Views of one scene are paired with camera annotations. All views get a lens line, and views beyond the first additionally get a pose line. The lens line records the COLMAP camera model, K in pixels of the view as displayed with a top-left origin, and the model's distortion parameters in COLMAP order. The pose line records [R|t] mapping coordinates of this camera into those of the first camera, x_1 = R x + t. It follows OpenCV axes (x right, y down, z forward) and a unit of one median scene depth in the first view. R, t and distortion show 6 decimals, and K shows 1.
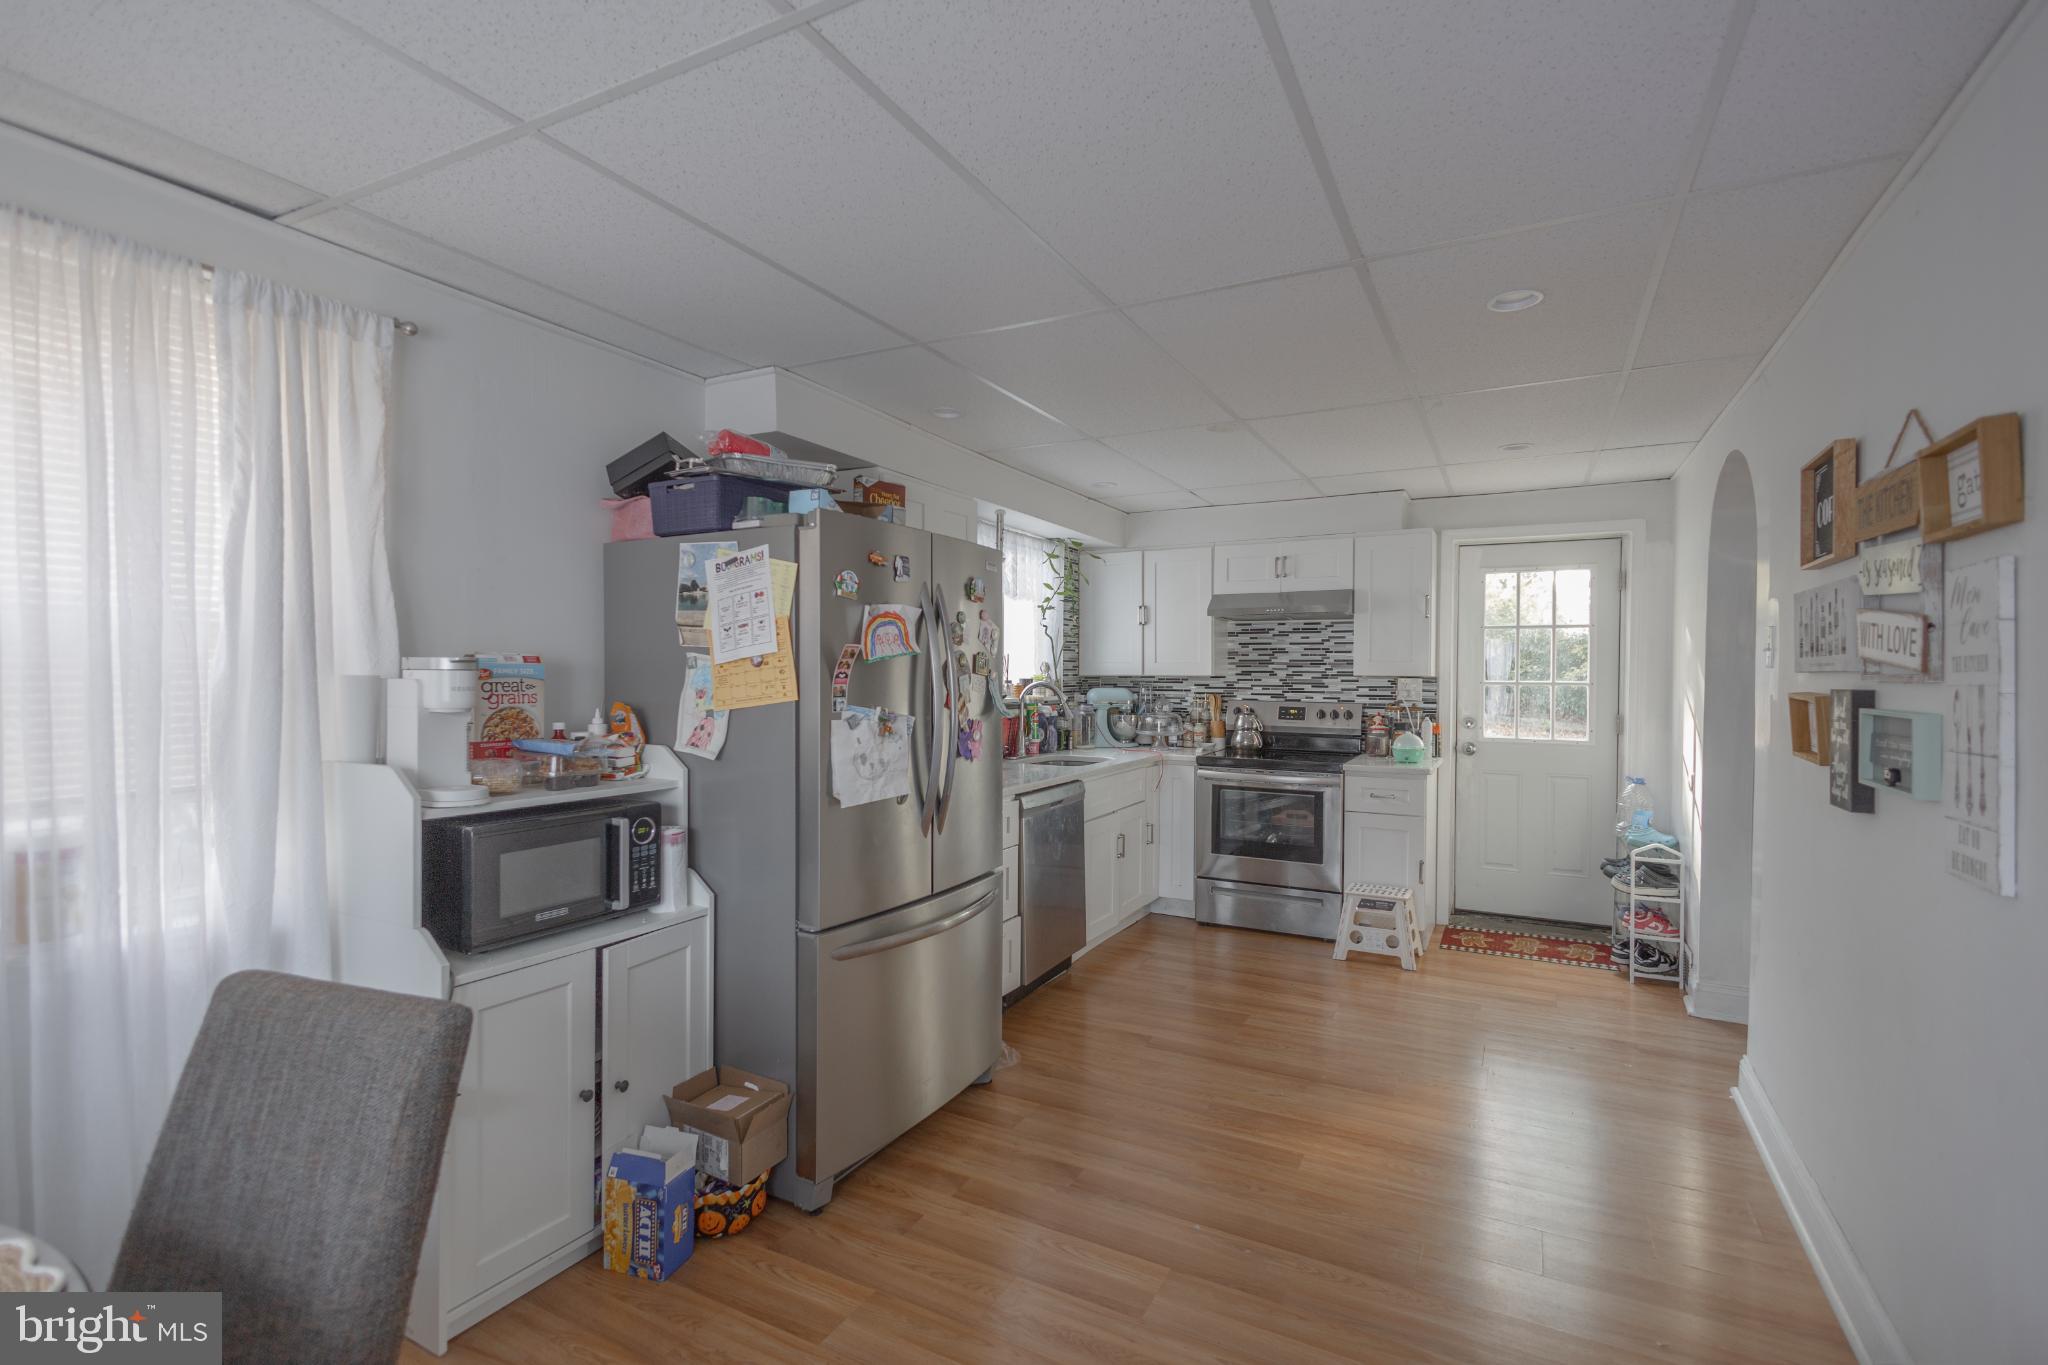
lens RADIAL K [[938.5, 0, 1027.7], [0, 938.5, 680.8], [0, 0, 1]] dist [0.009655, -0.000148]
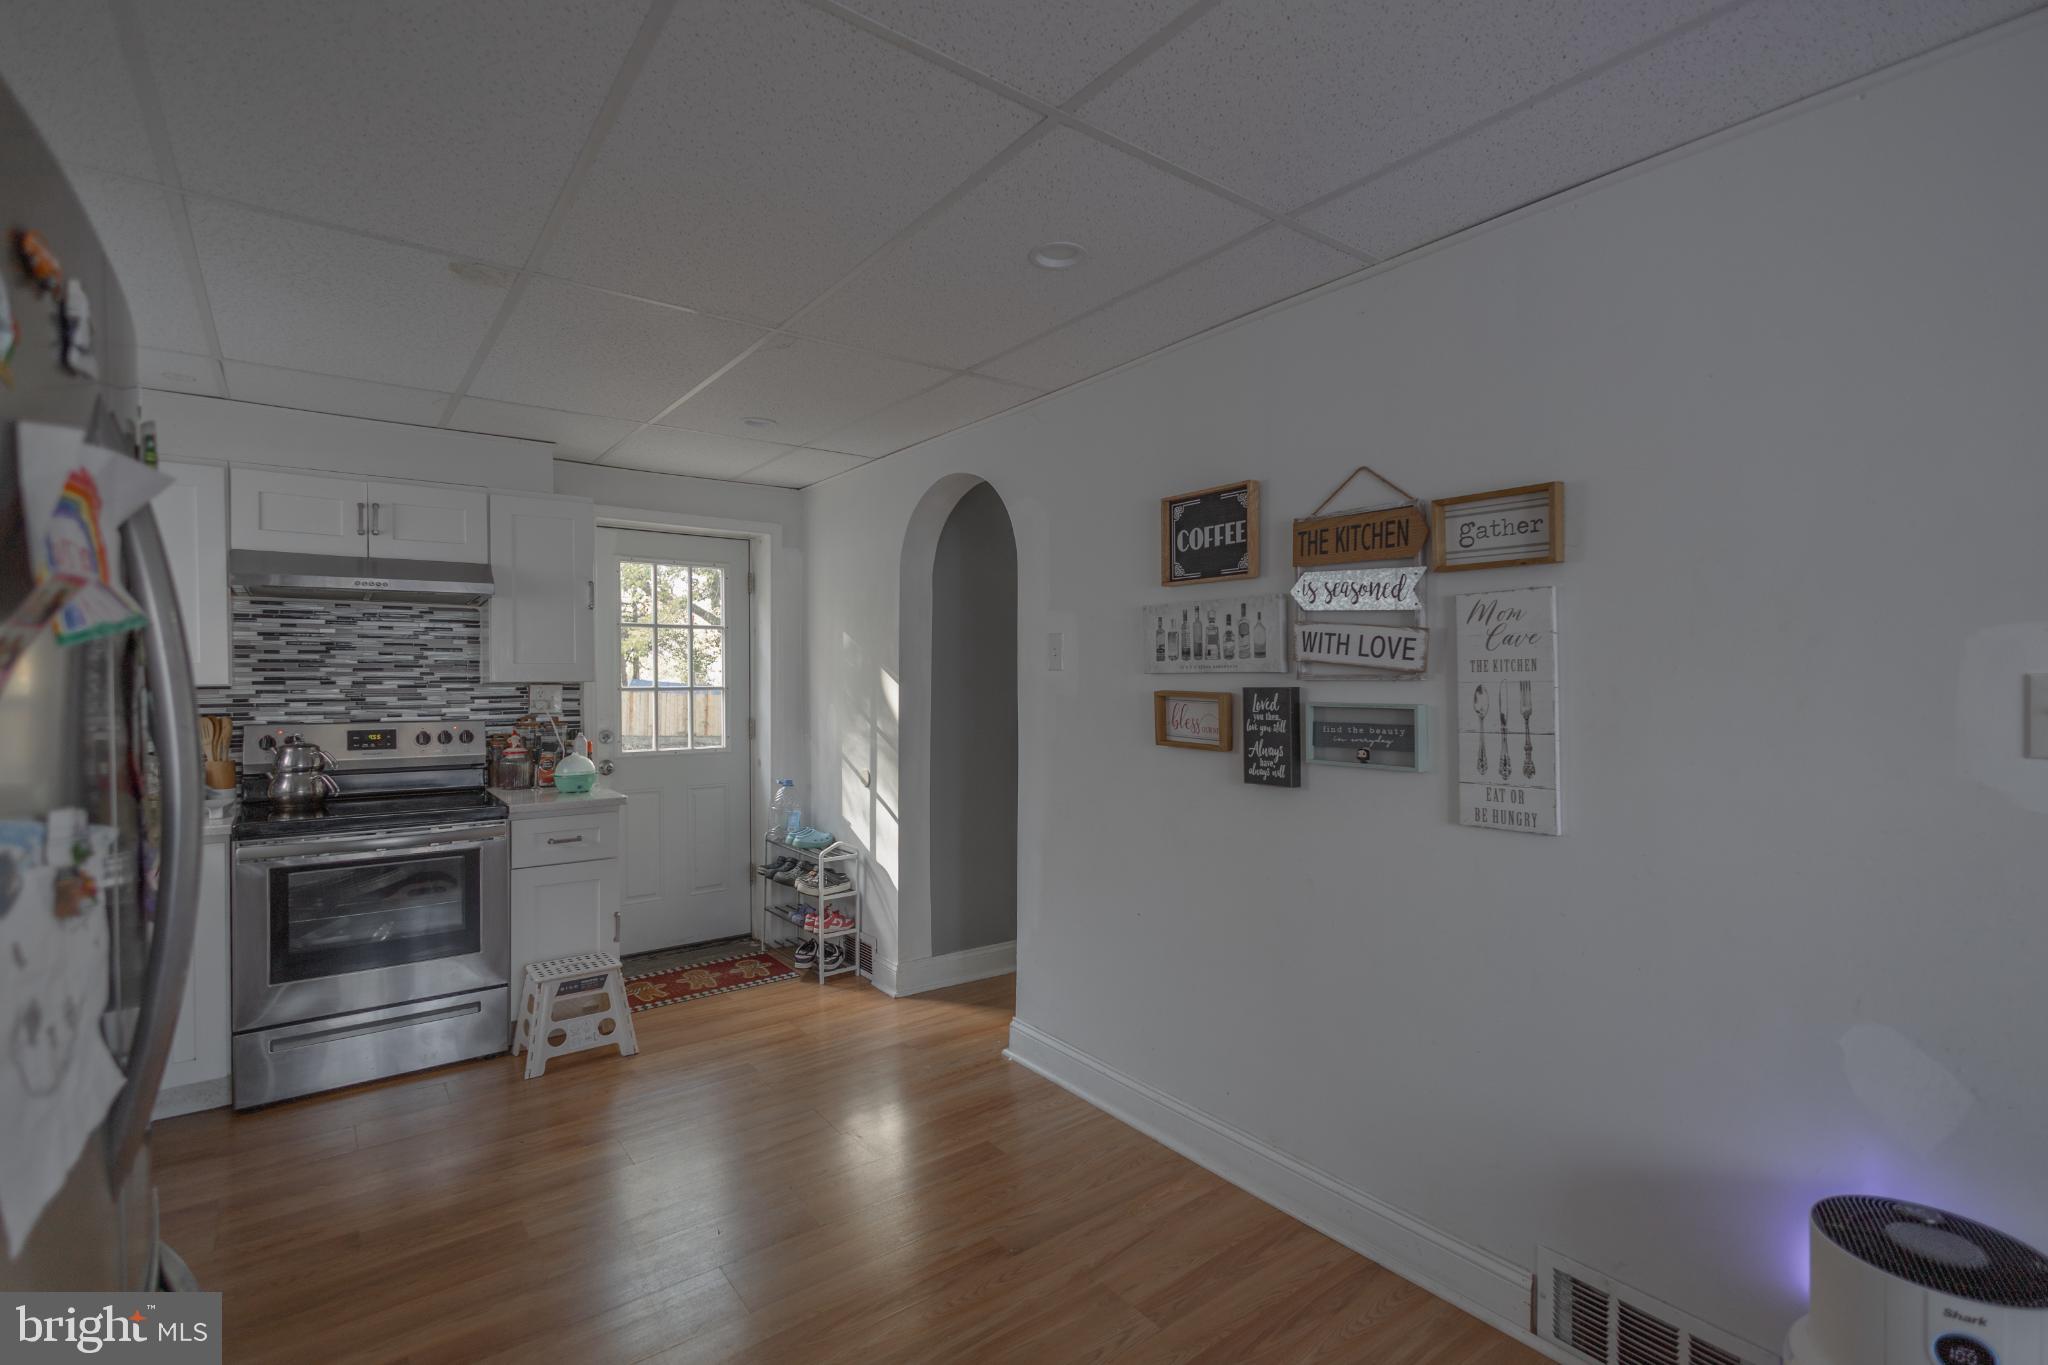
lens RADIAL K [[938.5, 0, 1027.7], [0, 938.5, 680.8], [0, 0, 1]] dist [0.009655, -0.000148]
pose [[0.416343, -0.011072, 0.909140, -0.151508], [0.015422, 0.999868, 0.005114, -0.004225], [-0.909077, 0.011891, 0.416459, 0.327815]]
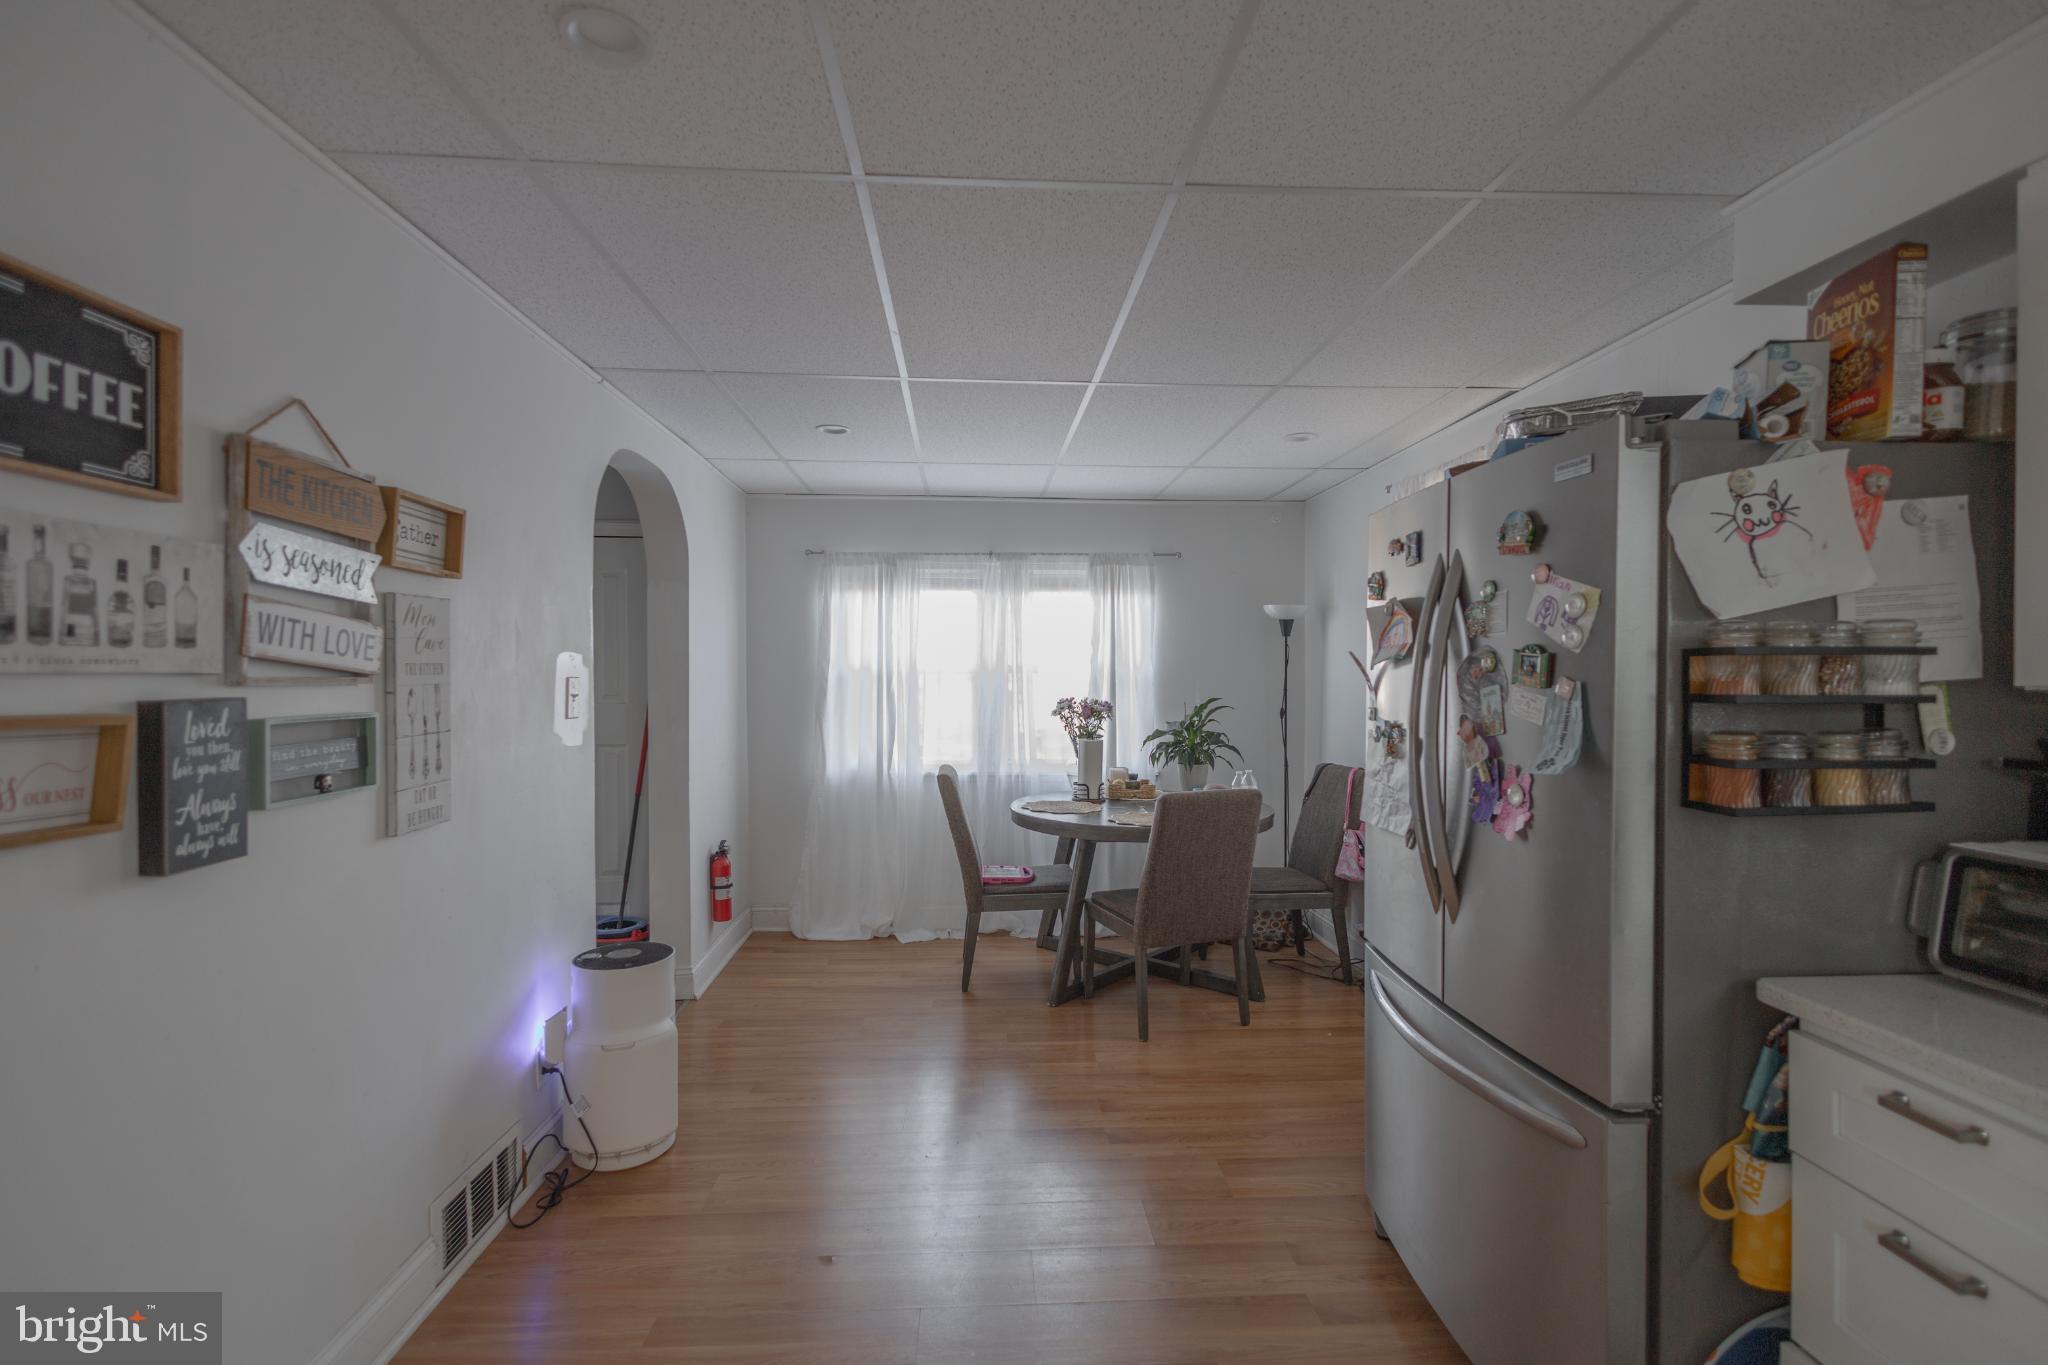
lens RADIAL K [[938.5, 0, 1027.7], [0, 938.5, 680.8], [0, 0, 1]] dist [0.009655, -0.000148]
pose [[-0.857003, -0.001683, -0.515308, 0.294409], [-0.009907, 0.999864, 0.013212, -0.008508], [0.515216, 0.016428, -0.856903, 0.813359]]
